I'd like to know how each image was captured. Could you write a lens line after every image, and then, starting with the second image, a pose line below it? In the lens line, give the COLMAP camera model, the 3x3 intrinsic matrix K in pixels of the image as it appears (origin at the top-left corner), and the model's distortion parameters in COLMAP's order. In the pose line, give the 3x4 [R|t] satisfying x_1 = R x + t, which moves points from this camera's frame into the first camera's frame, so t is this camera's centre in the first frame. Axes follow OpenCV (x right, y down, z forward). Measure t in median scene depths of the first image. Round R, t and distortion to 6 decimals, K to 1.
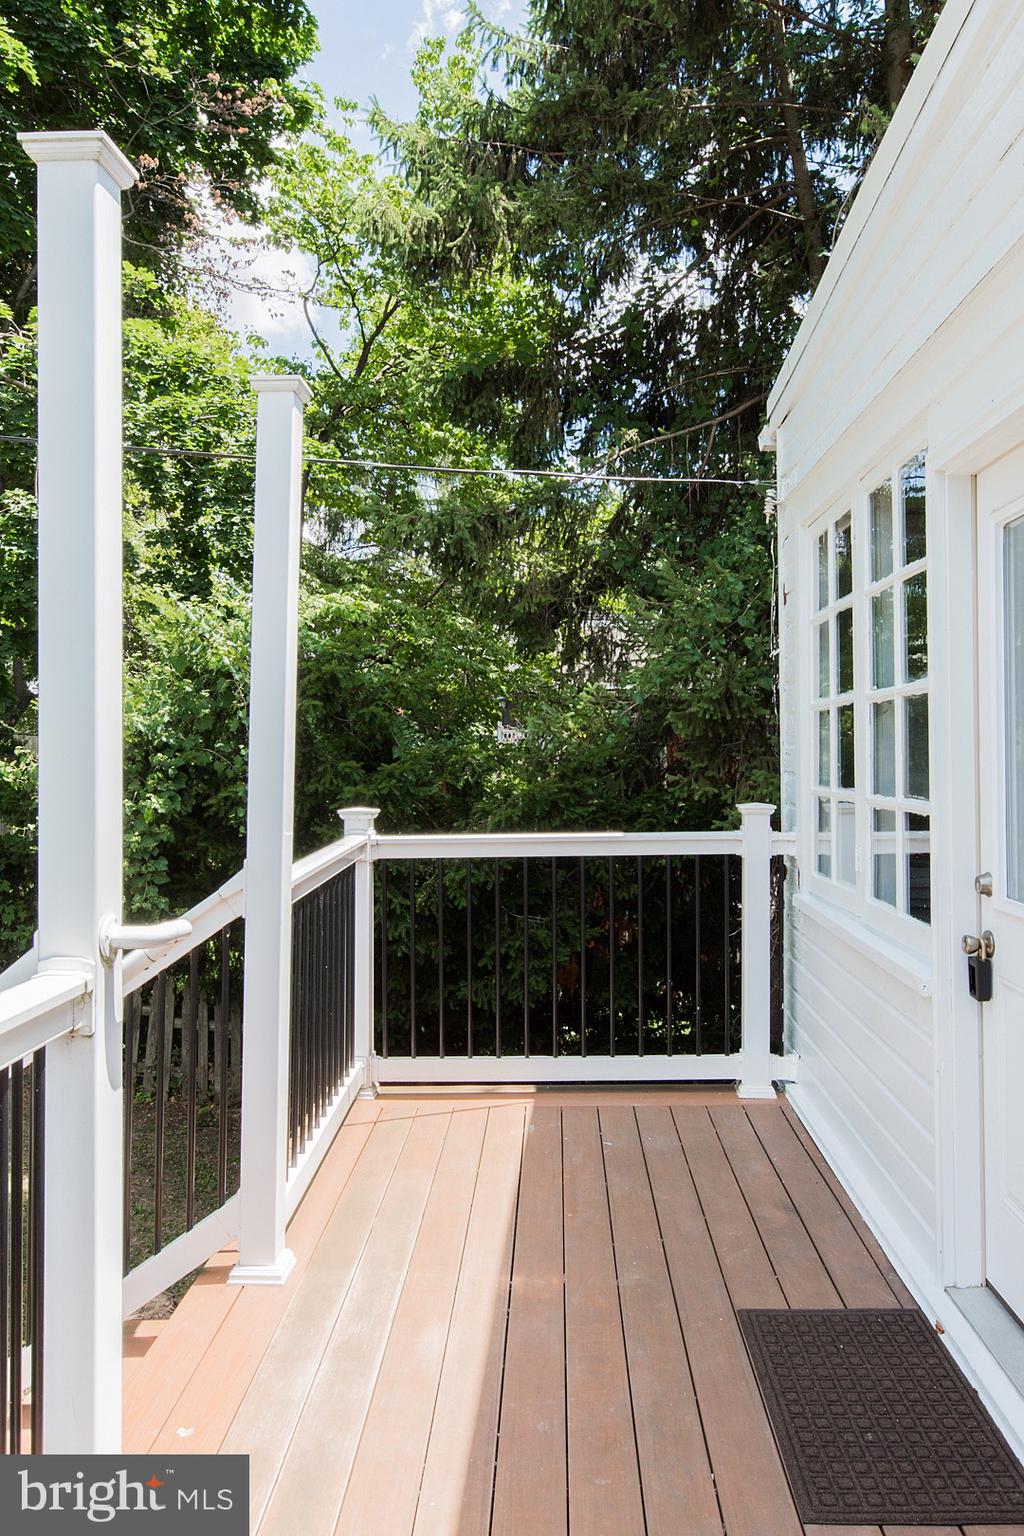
lens RADIAL K [[1033.4, 0, 517.4], [0, 1033.4, 735.5], [0, 0, 1]] dist [0.003973, -0.000571]
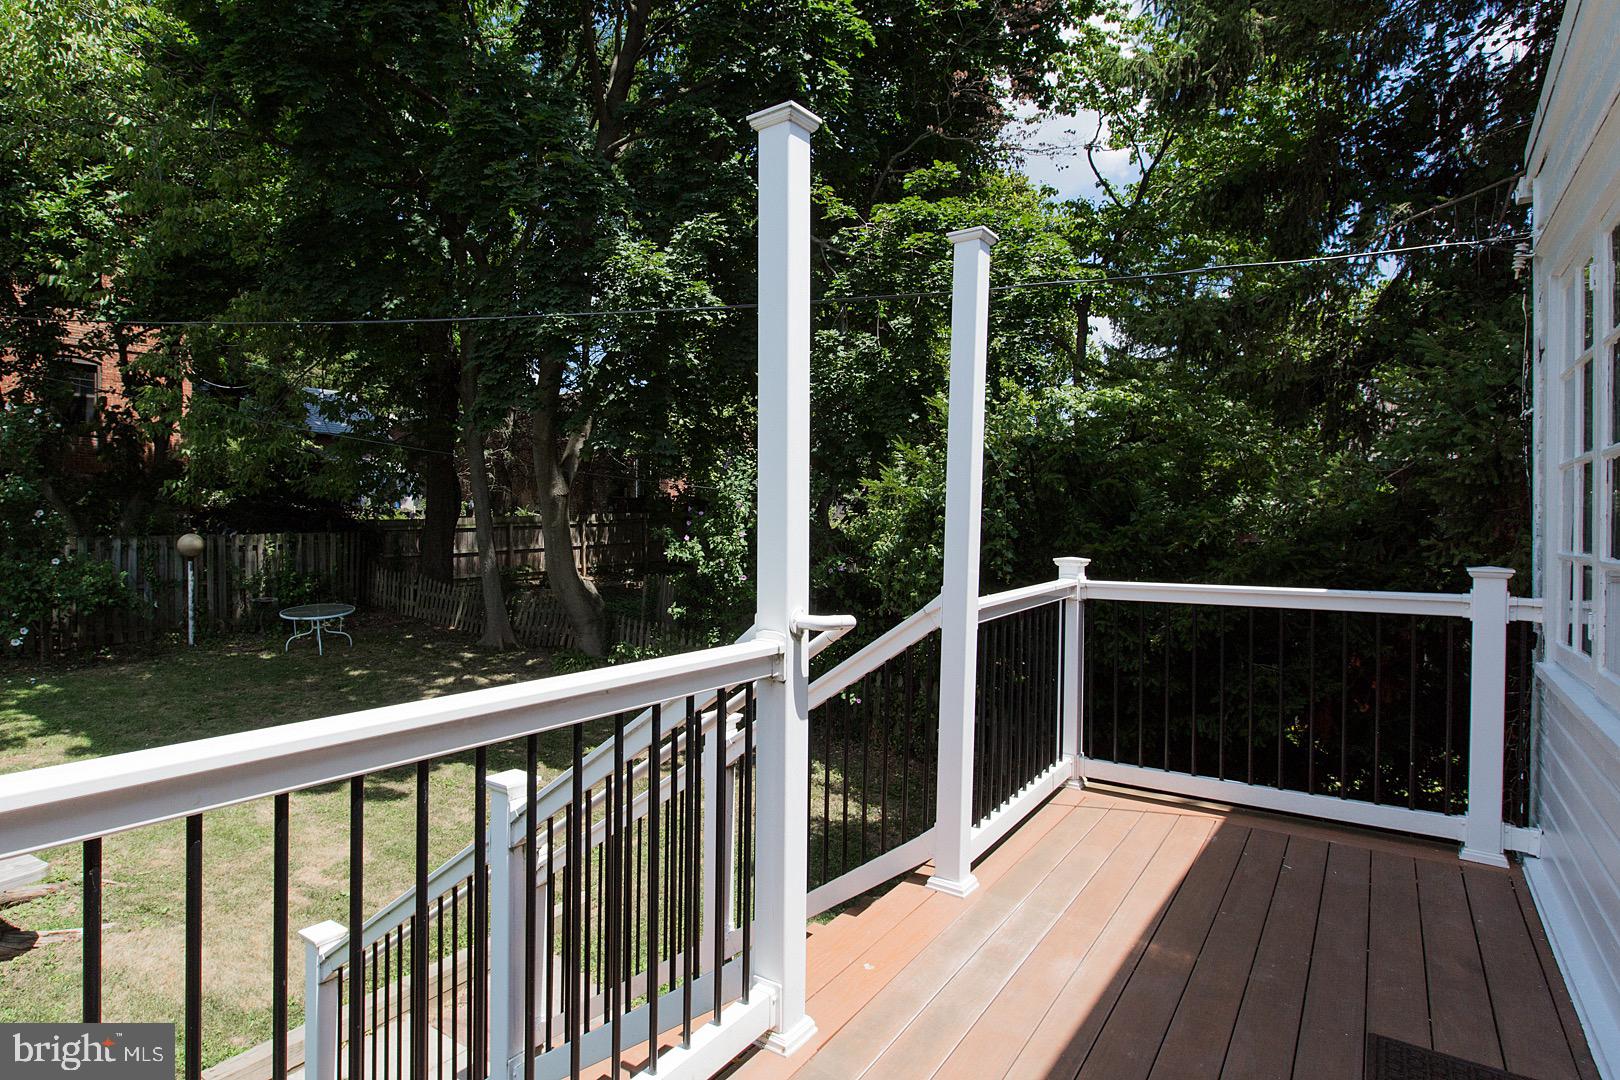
lens RADIAL K [[822.3, 0, 804.8], [0, 822.3, 519.7], [0, 0, 1]] dist [-0.002149, -0.002016]
pose [[0.835660, 0.006557, -0.549208, 0.116822], [0.000691, 0.999915, 0.012990, 0.010447], [0.549246, -0.011235, 0.835585, -0.010078]]
